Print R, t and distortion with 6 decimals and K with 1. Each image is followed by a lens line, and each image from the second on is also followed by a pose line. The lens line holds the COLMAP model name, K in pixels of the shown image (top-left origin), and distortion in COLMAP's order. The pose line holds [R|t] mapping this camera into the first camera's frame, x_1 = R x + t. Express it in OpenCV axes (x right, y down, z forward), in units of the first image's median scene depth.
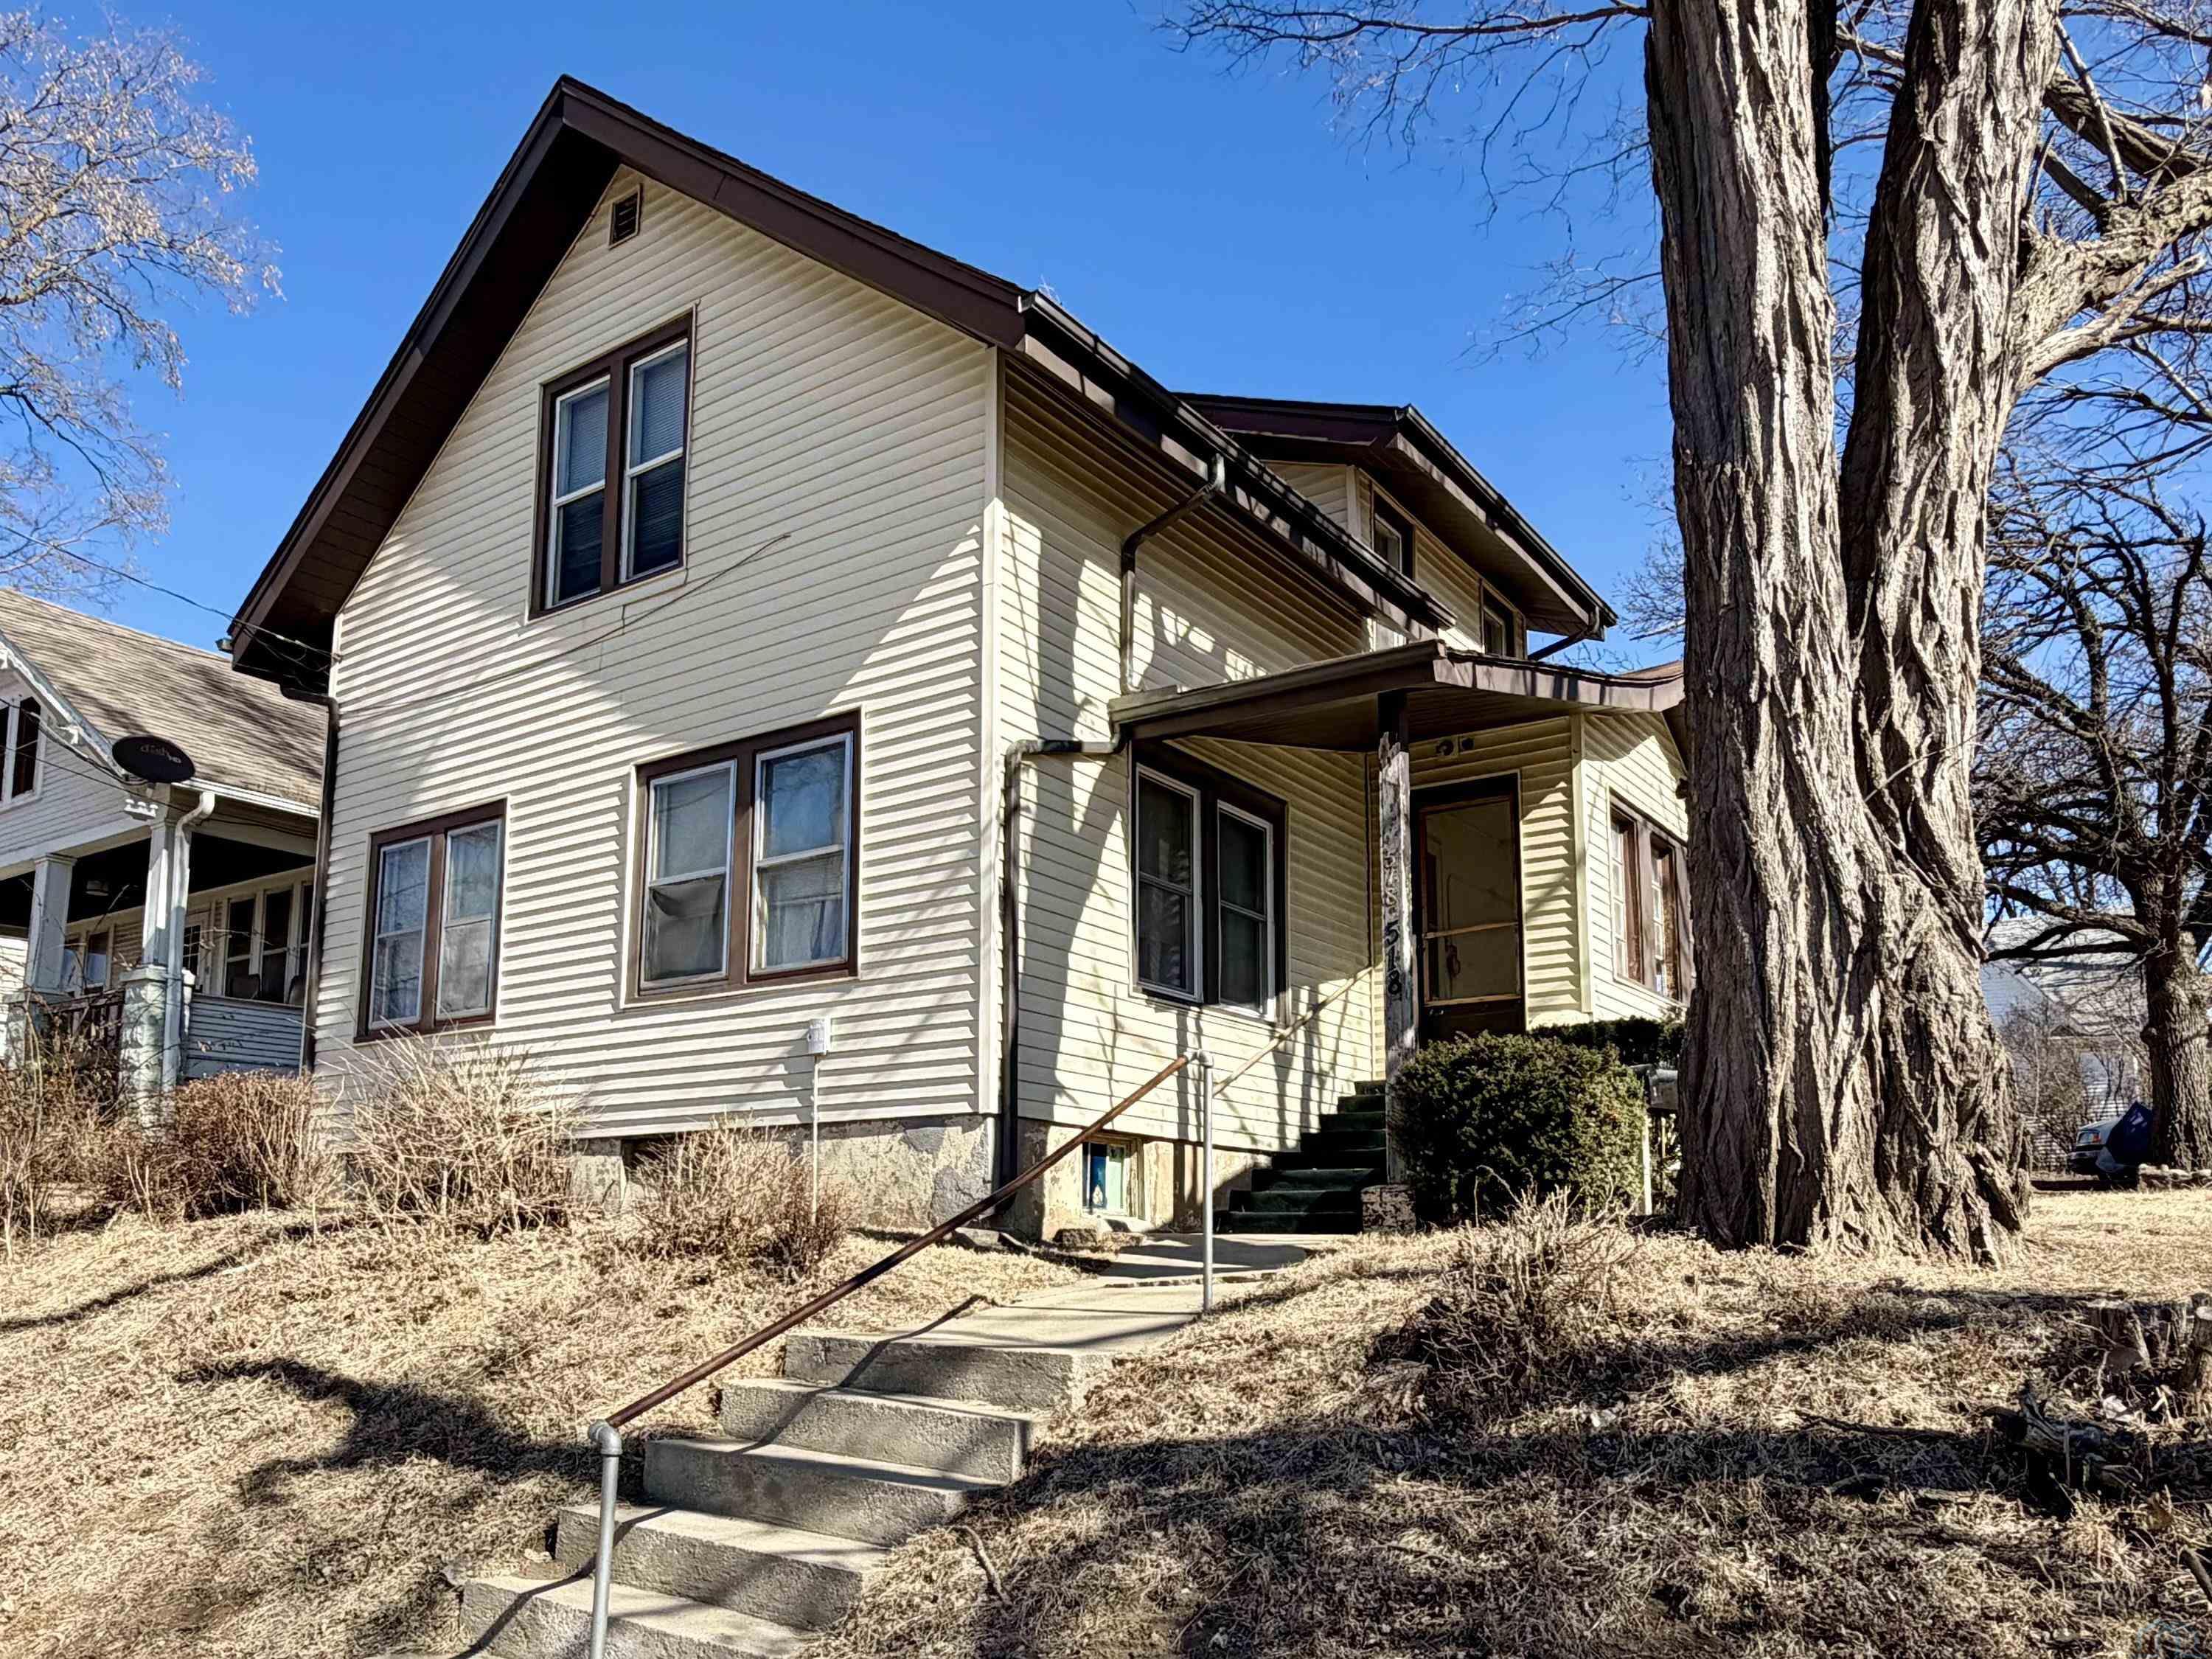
lens RADIAL K [[1682.6, 0, 1069.5], [0, 1682.6, 1055.9], [0, 0, 1]] dist [-0.000195, -0.004266]
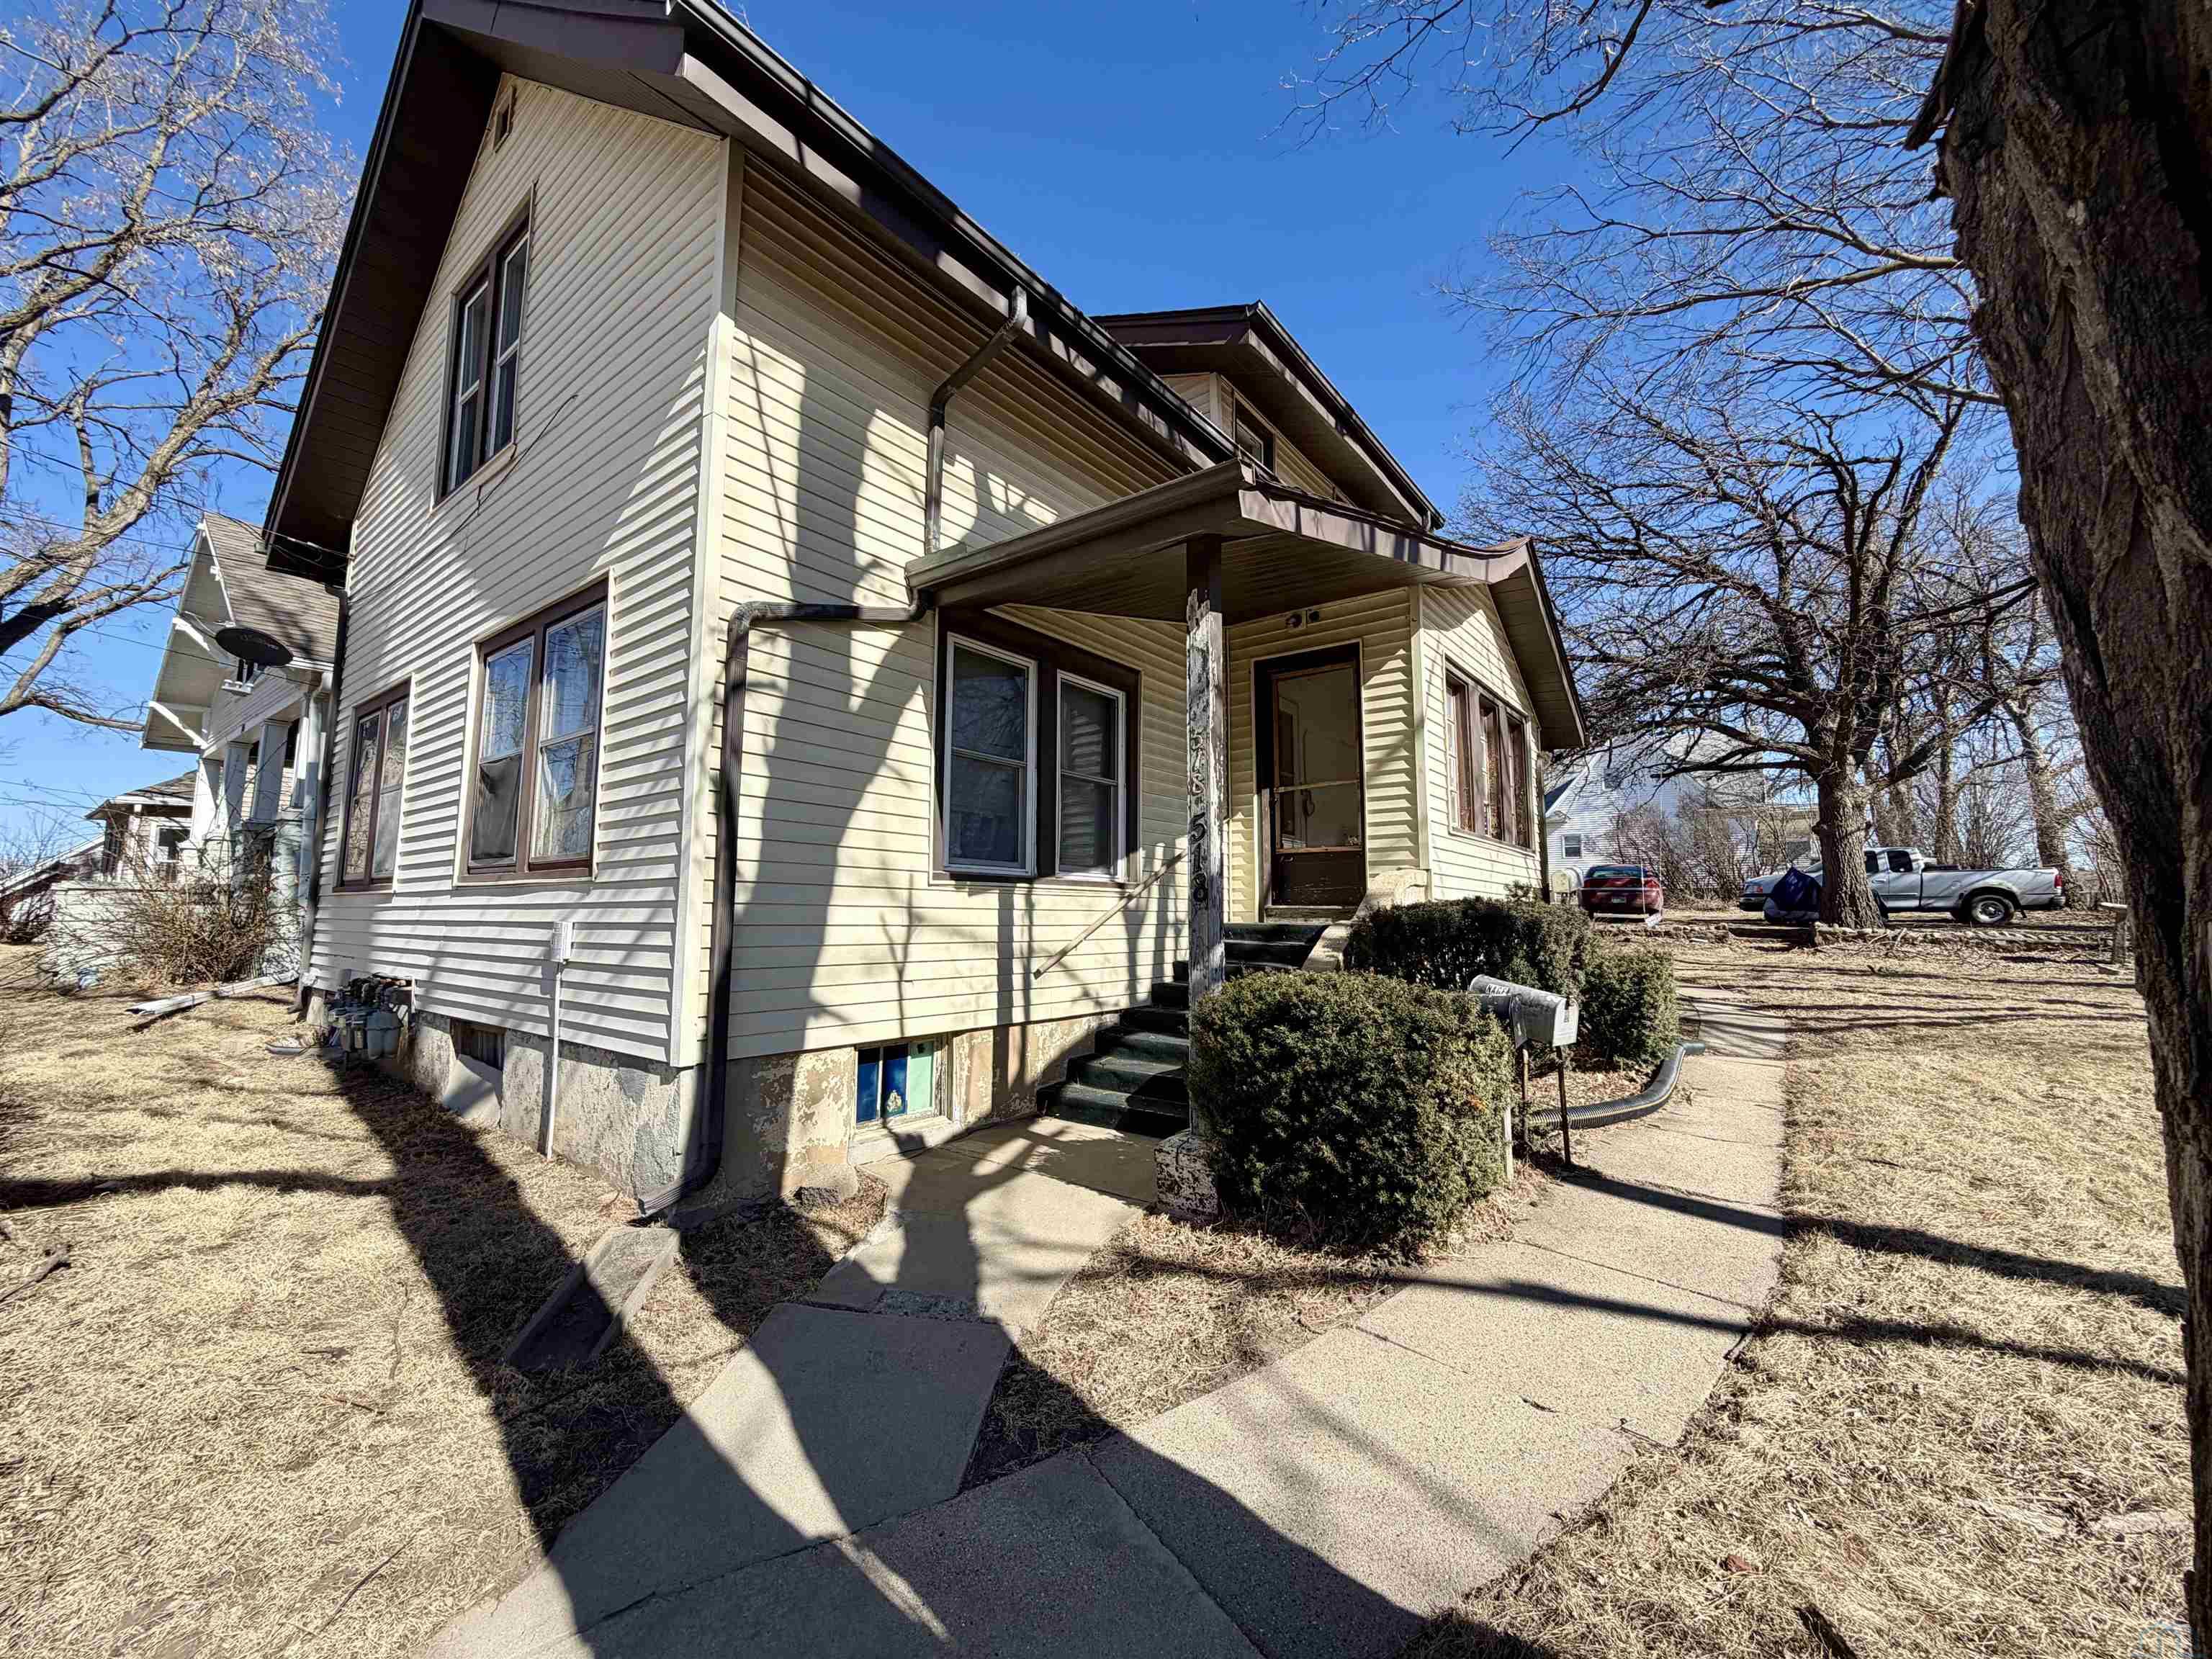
lens RADIAL K [[880.0, 0, 1109.2], [0, 880.0, 830.3], [0, 0, 1]] dist [0.000275, -0.000050]
pose [[0.999435, -0.006047, -0.033062, 0.134250], [0.006990, 0.999570, 0.028485, -0.070330], [0.032875, -0.028700, 0.999047, 0.464091]]
